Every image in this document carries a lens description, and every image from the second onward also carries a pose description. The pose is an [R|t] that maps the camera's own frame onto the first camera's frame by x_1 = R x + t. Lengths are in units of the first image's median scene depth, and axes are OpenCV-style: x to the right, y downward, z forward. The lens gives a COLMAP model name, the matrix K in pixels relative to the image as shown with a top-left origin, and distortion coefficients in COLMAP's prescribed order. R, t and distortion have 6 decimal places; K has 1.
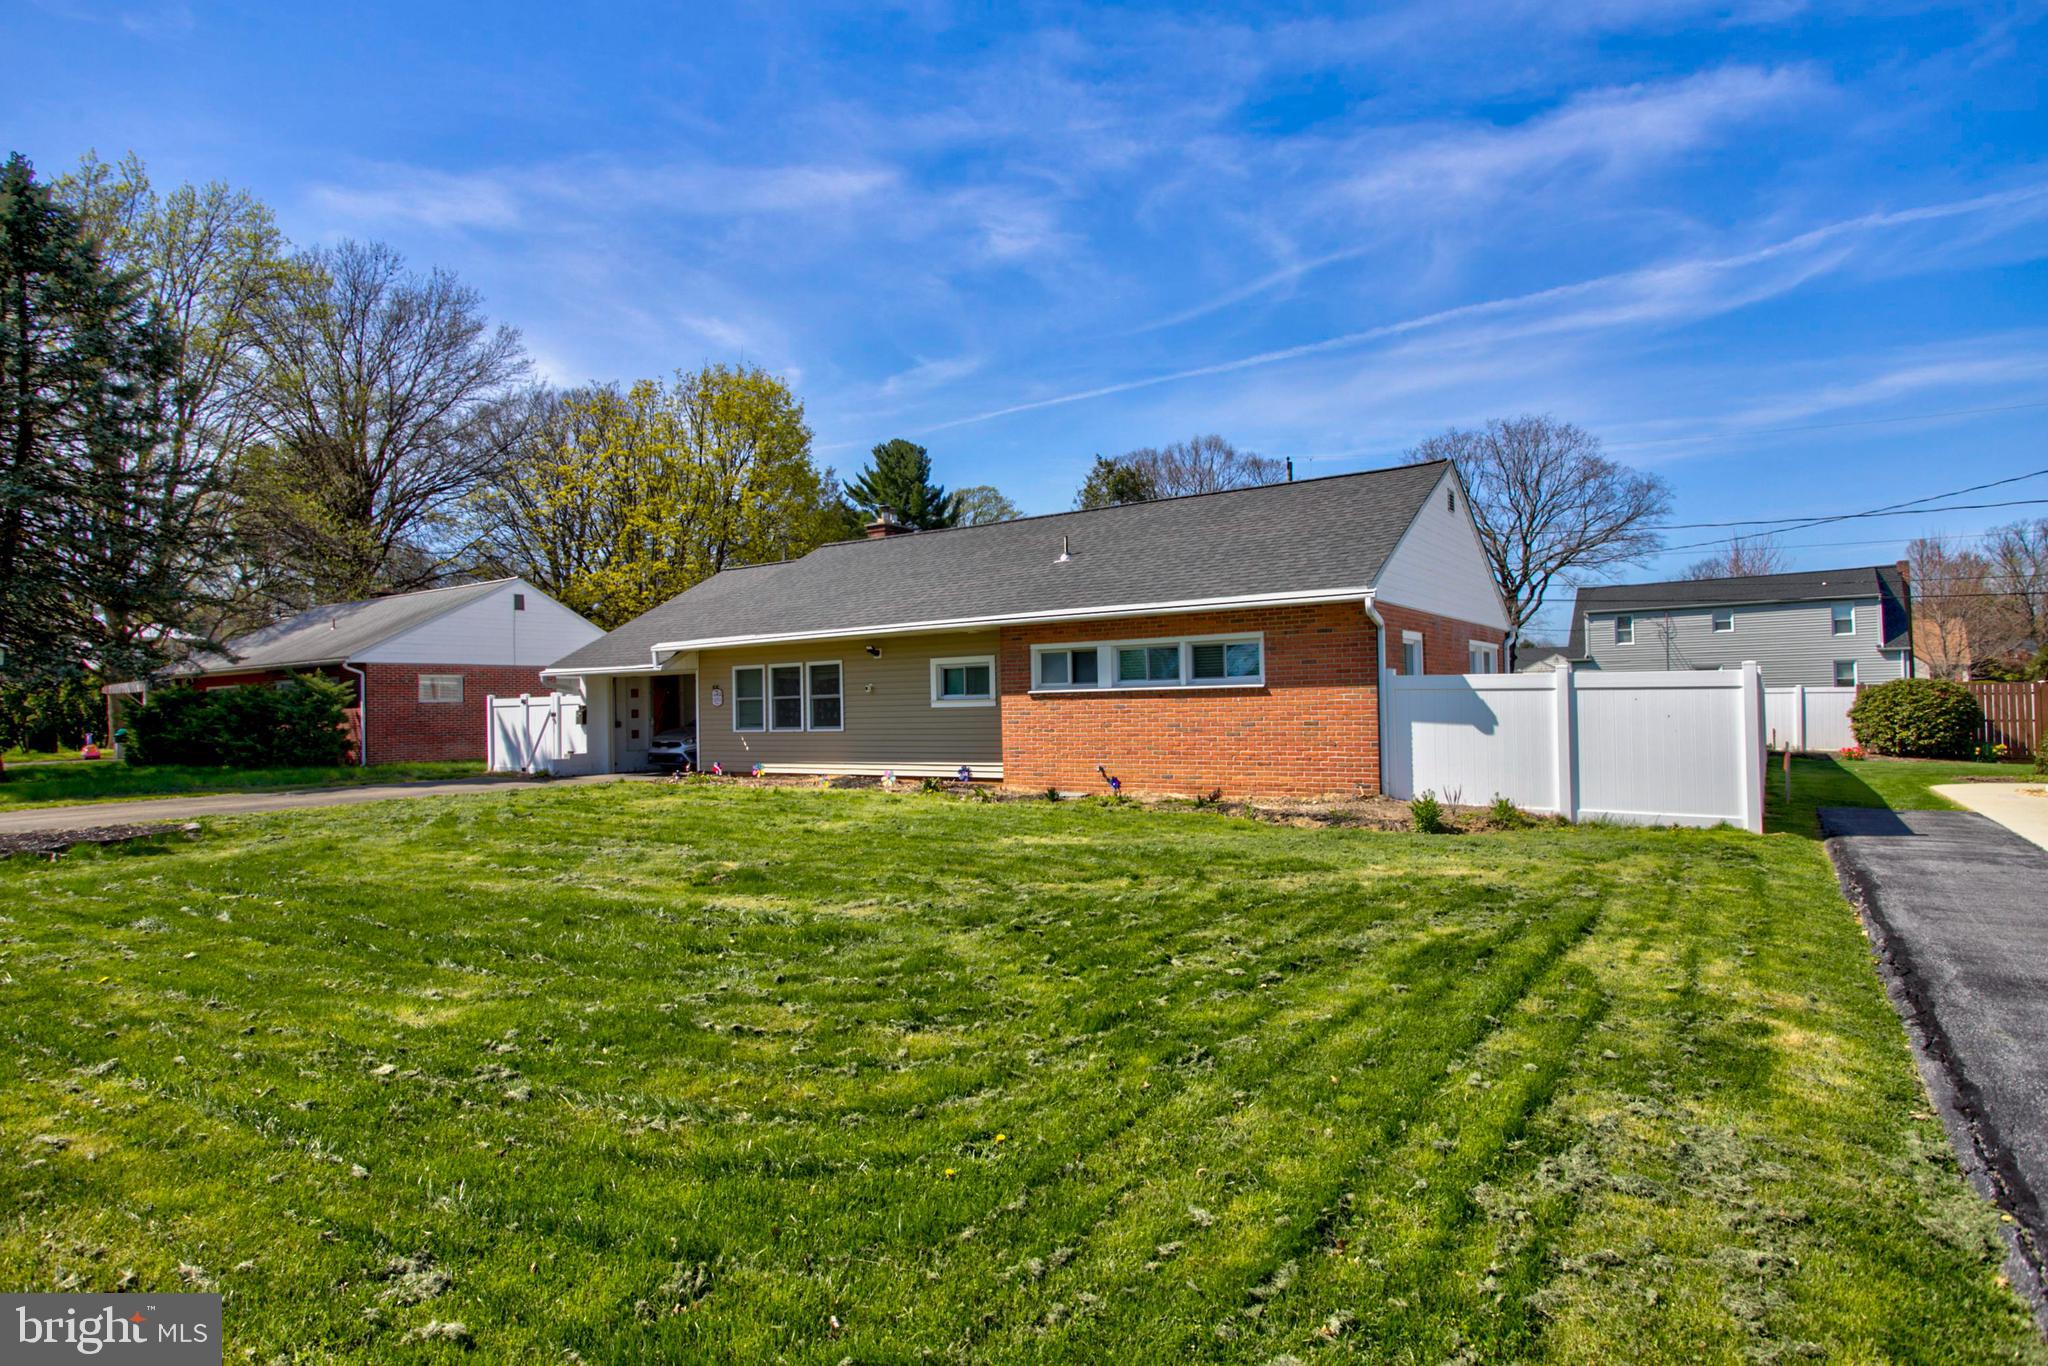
lens RADIAL K [[1103.8, 0, 1021.6], [0, 1103.8, 697.1], [0, 0, 1]] dist [-0.002336, 0.012510]
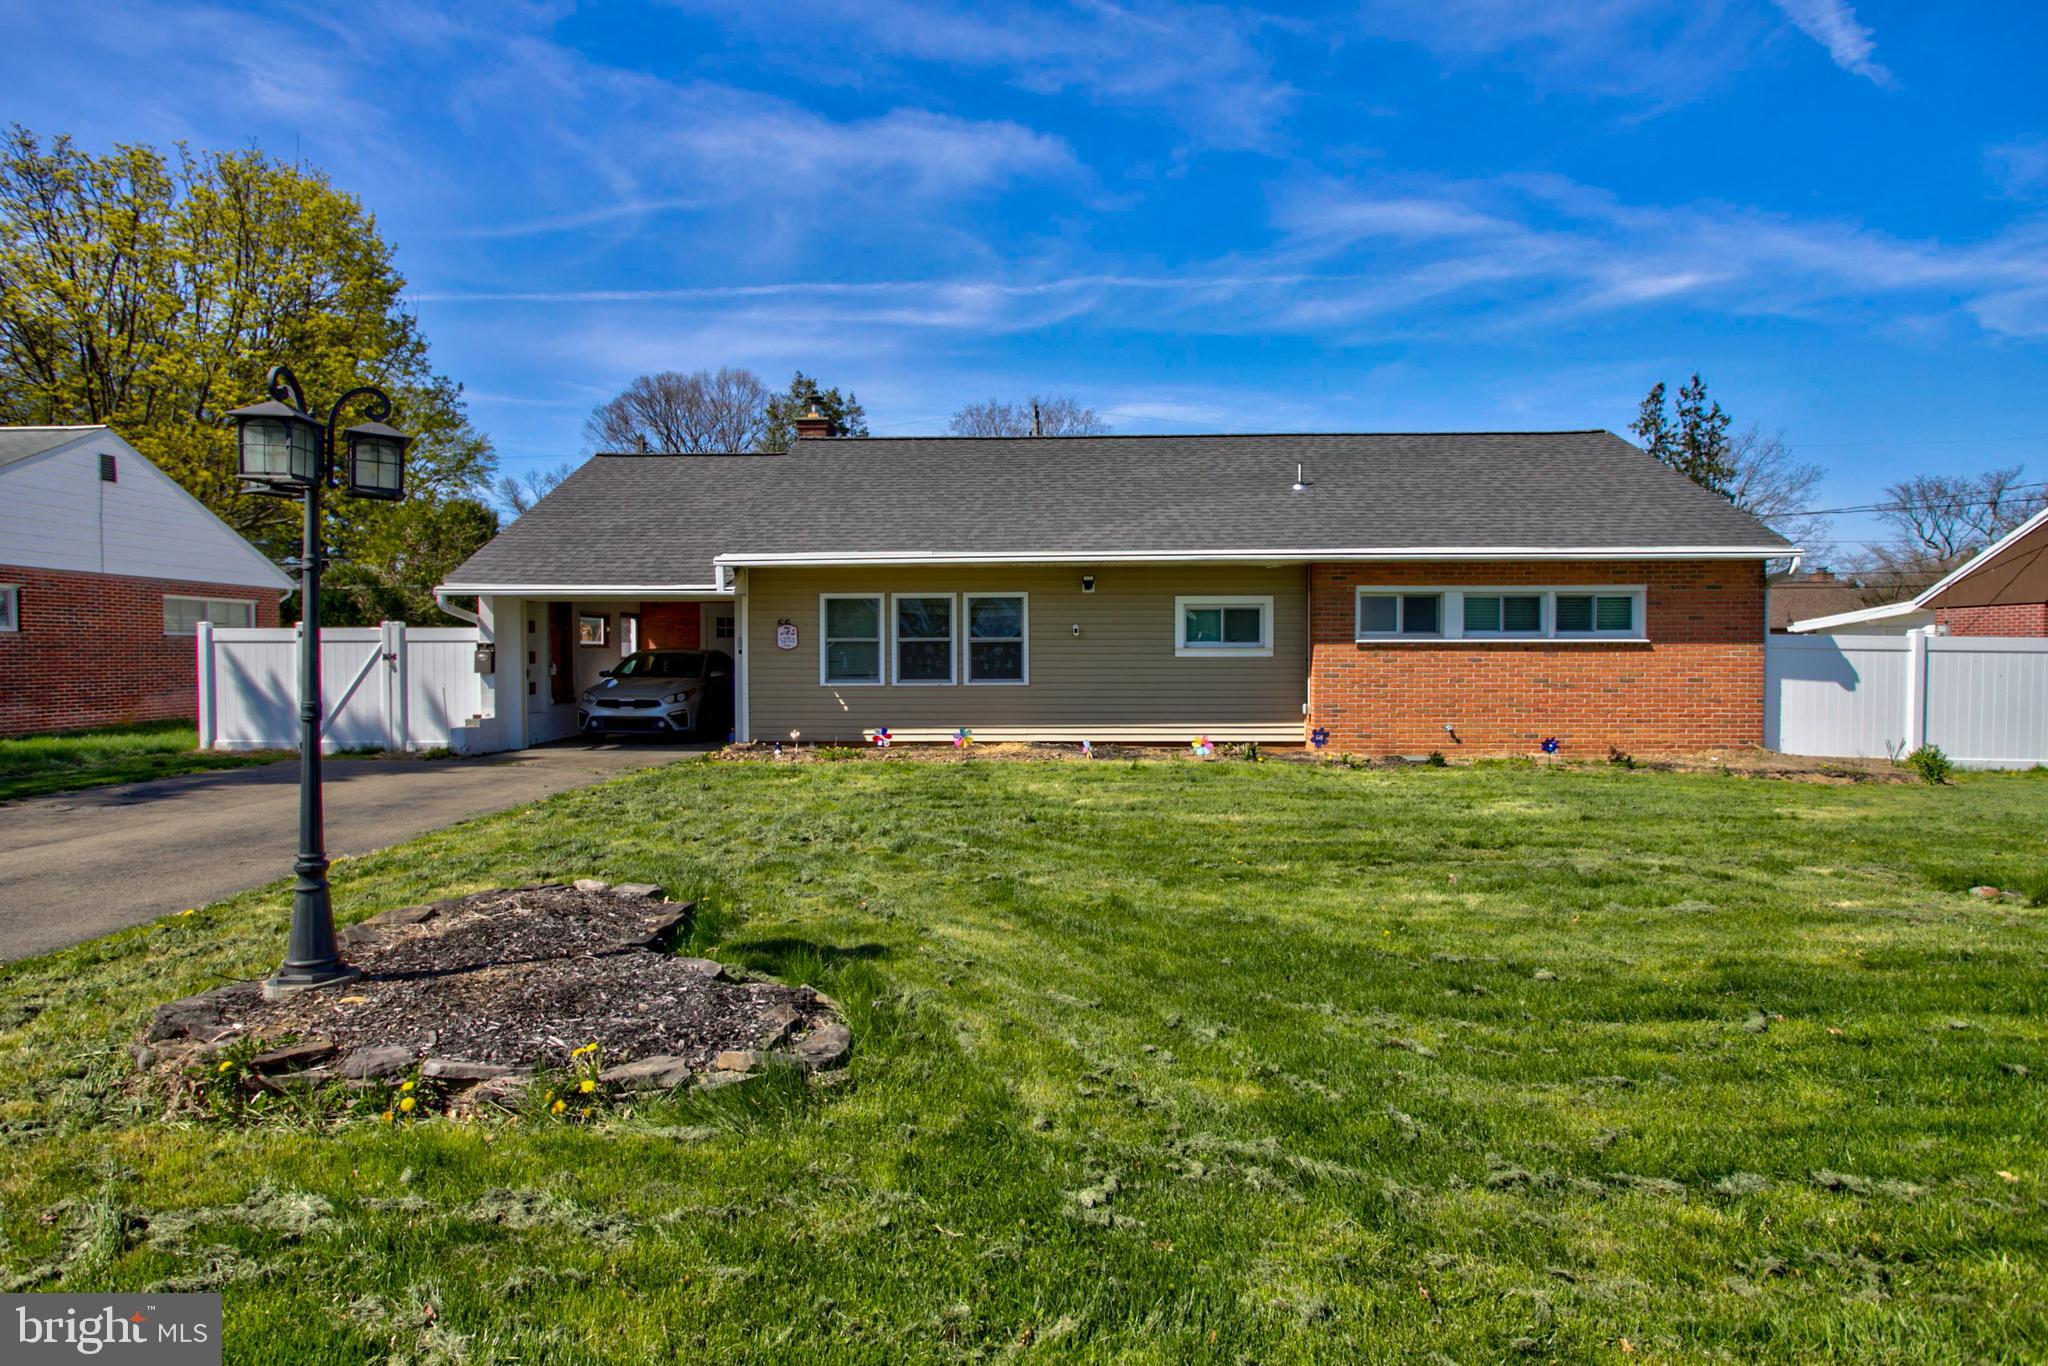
lens RADIAL K [[1103.8, 0, 983.6], [0, 1103.8, 694.8], [0, 0, 1]] dist [-0.002336, 0.012510]
pose [[0.846965, 0.000032, 0.531649, -0.463303], [-0.020165, 0.999282, 0.032064, 0.010442], [-0.531267, -0.037878, 0.846358, 0.282085]]
